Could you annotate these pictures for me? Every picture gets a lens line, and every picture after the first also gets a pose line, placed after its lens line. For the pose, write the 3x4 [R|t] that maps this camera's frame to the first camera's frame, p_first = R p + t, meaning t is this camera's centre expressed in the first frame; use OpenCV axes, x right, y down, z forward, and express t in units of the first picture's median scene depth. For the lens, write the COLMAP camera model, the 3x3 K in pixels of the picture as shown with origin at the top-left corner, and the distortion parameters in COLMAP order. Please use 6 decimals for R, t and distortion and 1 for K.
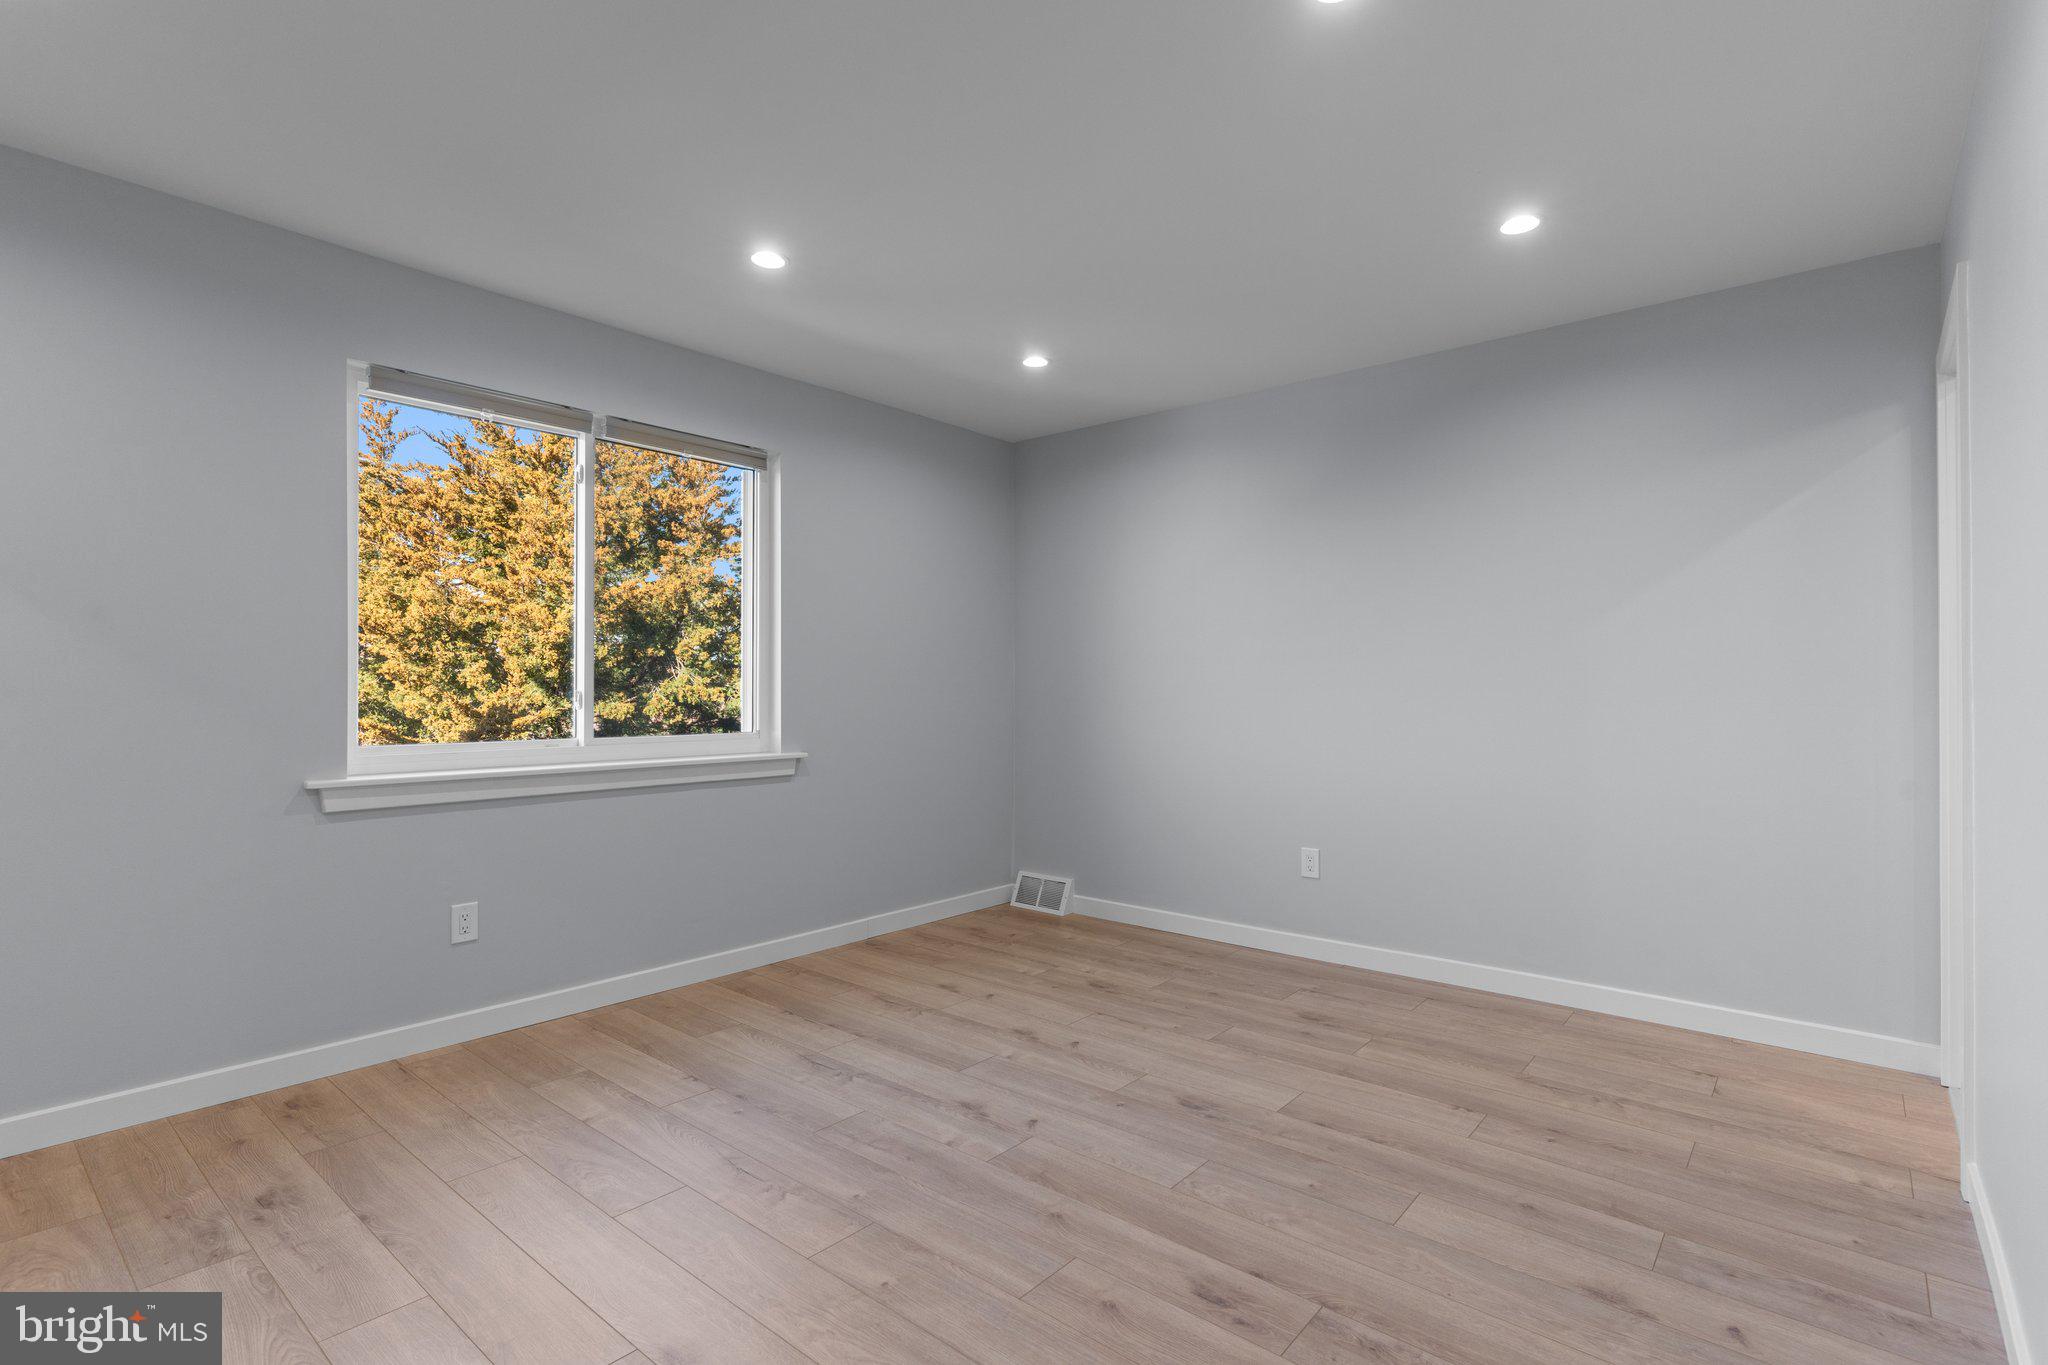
lens RADIAL K [[970.3, 0, 1024.7], [0, 970.3, 684.2], [0, 0, 1]] dist [0.000465, -0.000627]
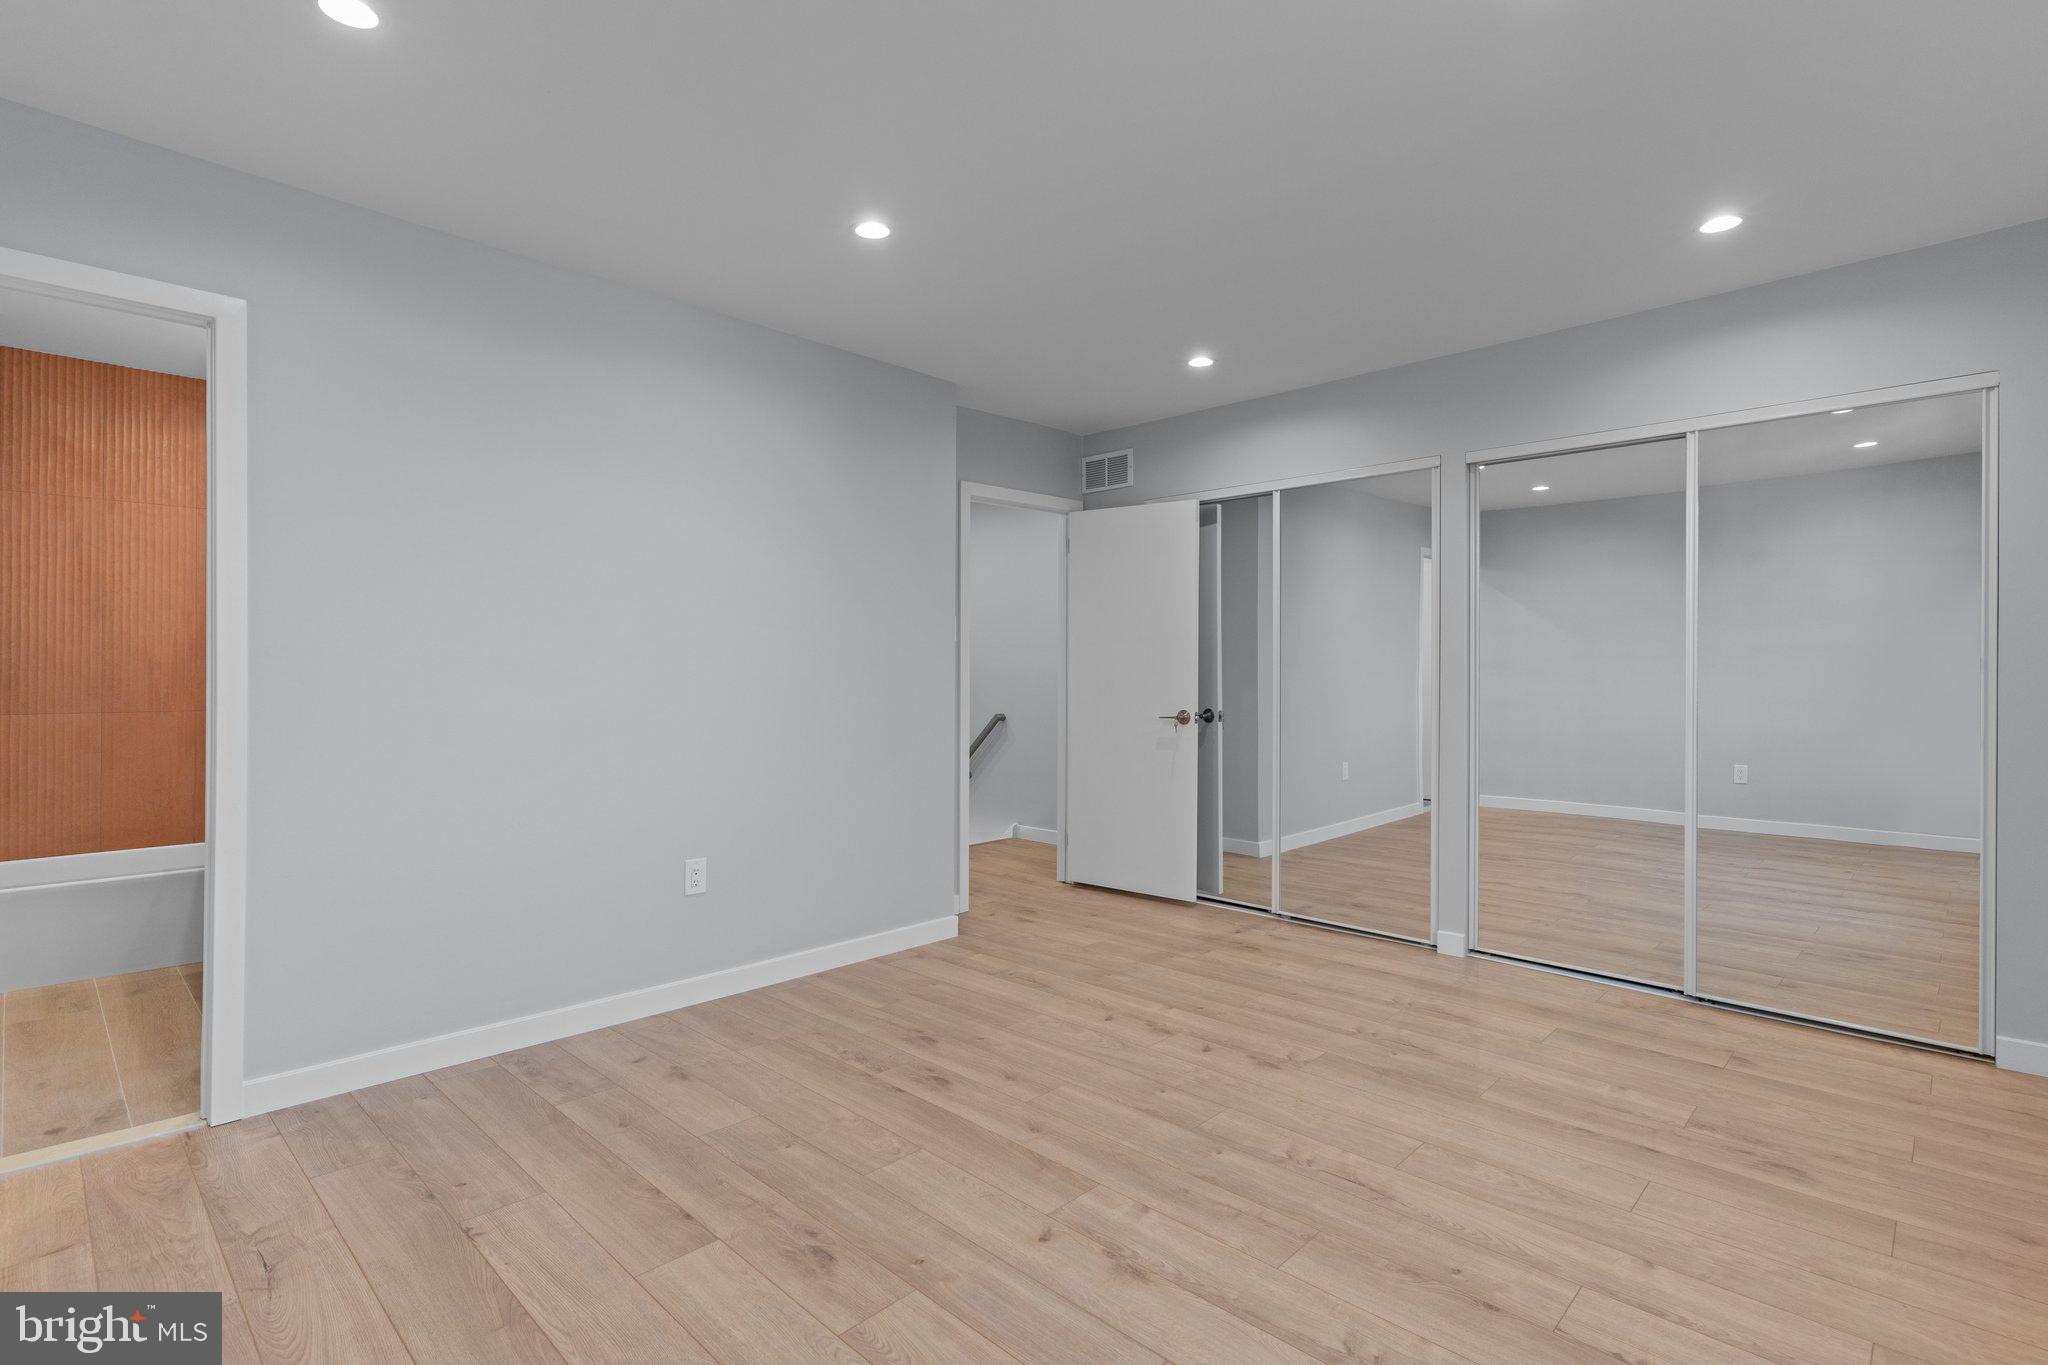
lens RADIAL K [[970.3, 0, 1023.8], [0, 970.3, 675.8], [0, 0, 1]] dist [0.000465, -0.000627]
pose [[-0.997567, -0.004270, 0.069578, -0.030013], [-0.004241, 0.999991, 0.000565, 0.004006], [-0.069580, 0.000268, -0.997576, 1.995591]]
